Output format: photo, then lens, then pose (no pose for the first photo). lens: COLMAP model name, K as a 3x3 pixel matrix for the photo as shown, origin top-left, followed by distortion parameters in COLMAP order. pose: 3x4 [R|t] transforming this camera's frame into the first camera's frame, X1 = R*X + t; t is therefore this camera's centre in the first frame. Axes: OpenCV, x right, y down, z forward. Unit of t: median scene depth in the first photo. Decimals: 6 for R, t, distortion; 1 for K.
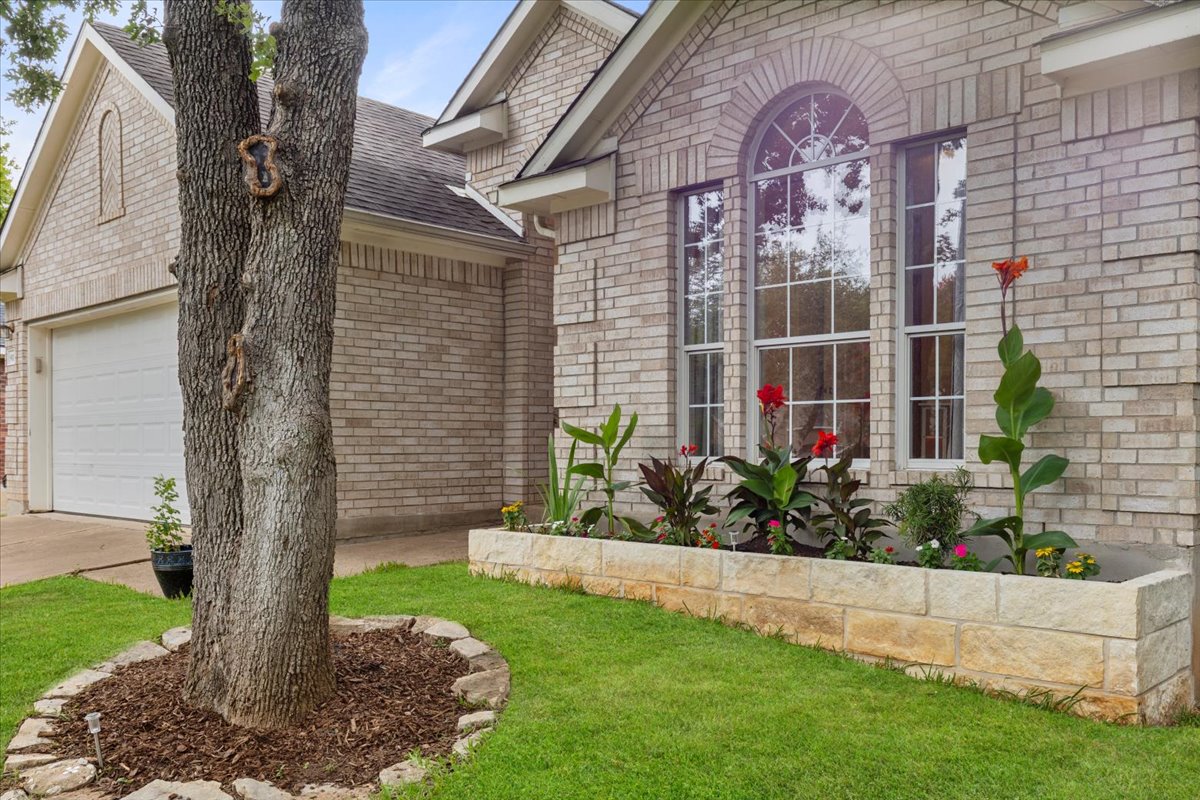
lens RADIAL K [[1025.1, 0, 602.4], [0, 1025.1, 448.7], [0, 0, 1]] dist [-0.000353, 0.002553]
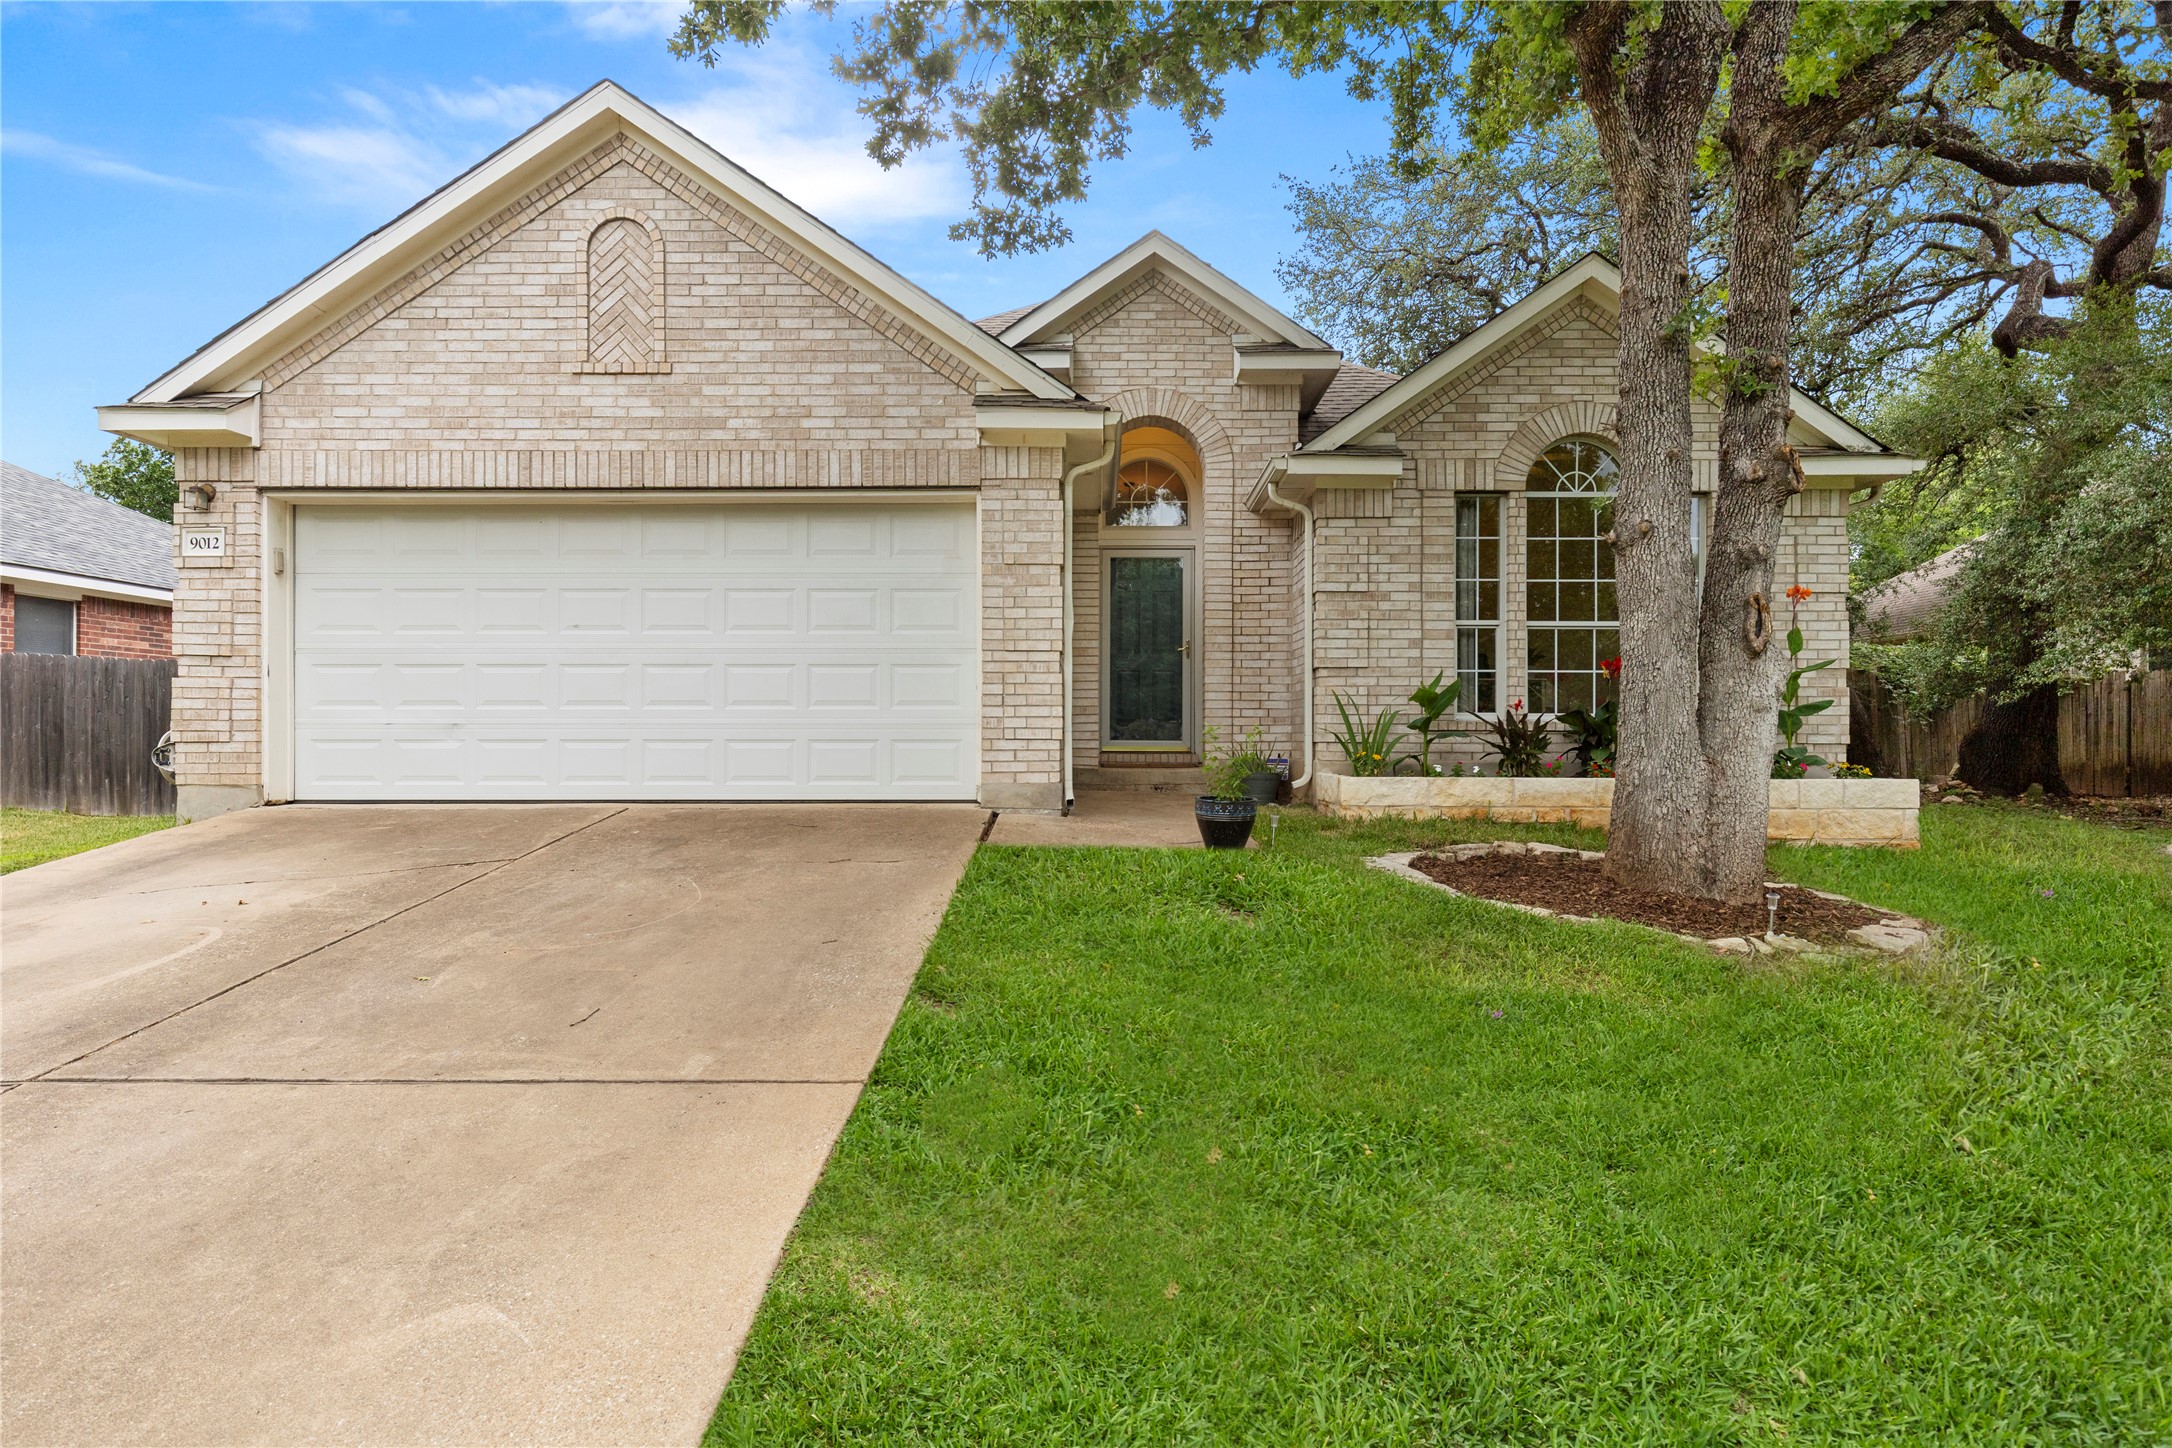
lens RADIAL K [[1119.3, 0, 1101.6], [0, 1119.3, 731.6], [0, 0, 1]] dist [-0.004818, 0.000450]
pose [[0.733677, 0.007475, 0.679458, -1.228374], [-0.001563, 0.999955, -0.009314, 0.047342], [-0.679497, 0.005772, 0.733656, 0.349278]]
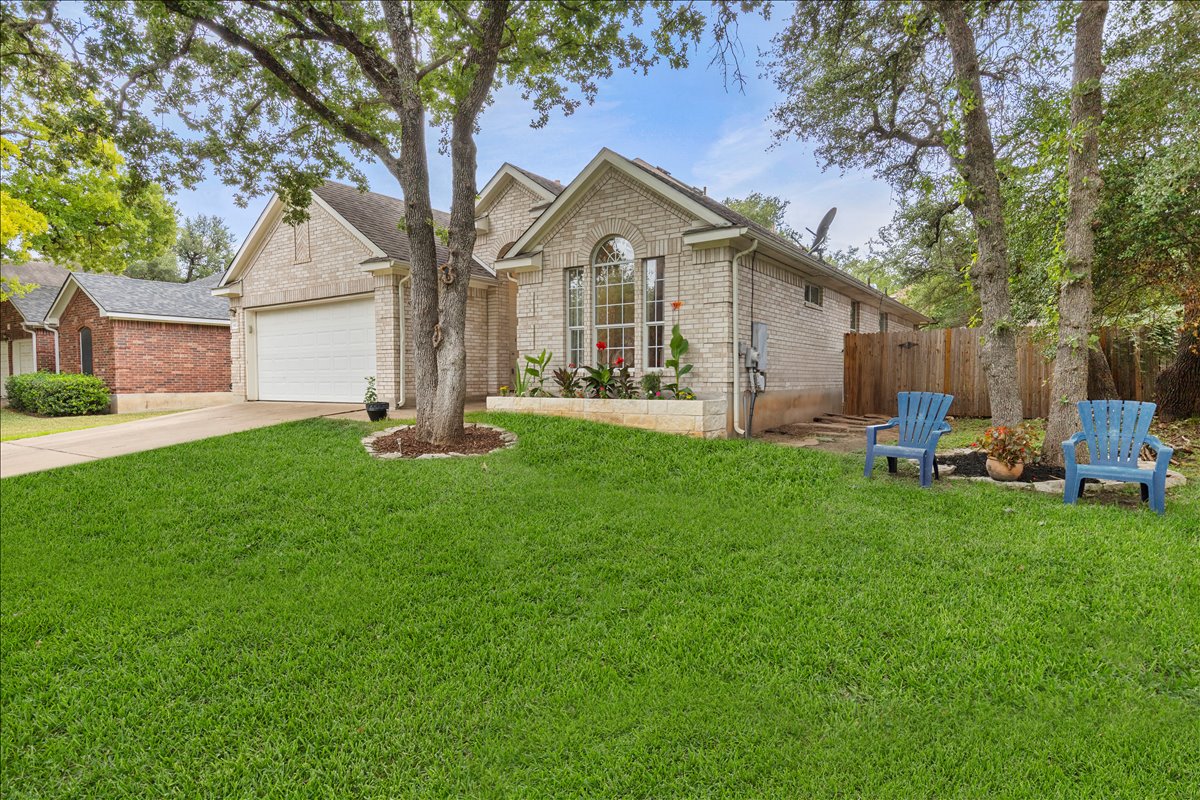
lens RADIAL K [[640.8, 0, 603.3], [0, 640.8, 404.9], [0, 0, 1]] dist [-0.003462, -0.000930]
pose [[0.987887, -0.006841, 0.155026, -0.100359], [0.001194, 0.999333, 0.036492, 0.045621], [-0.155173, -0.035865, 0.987236, -0.724678]]
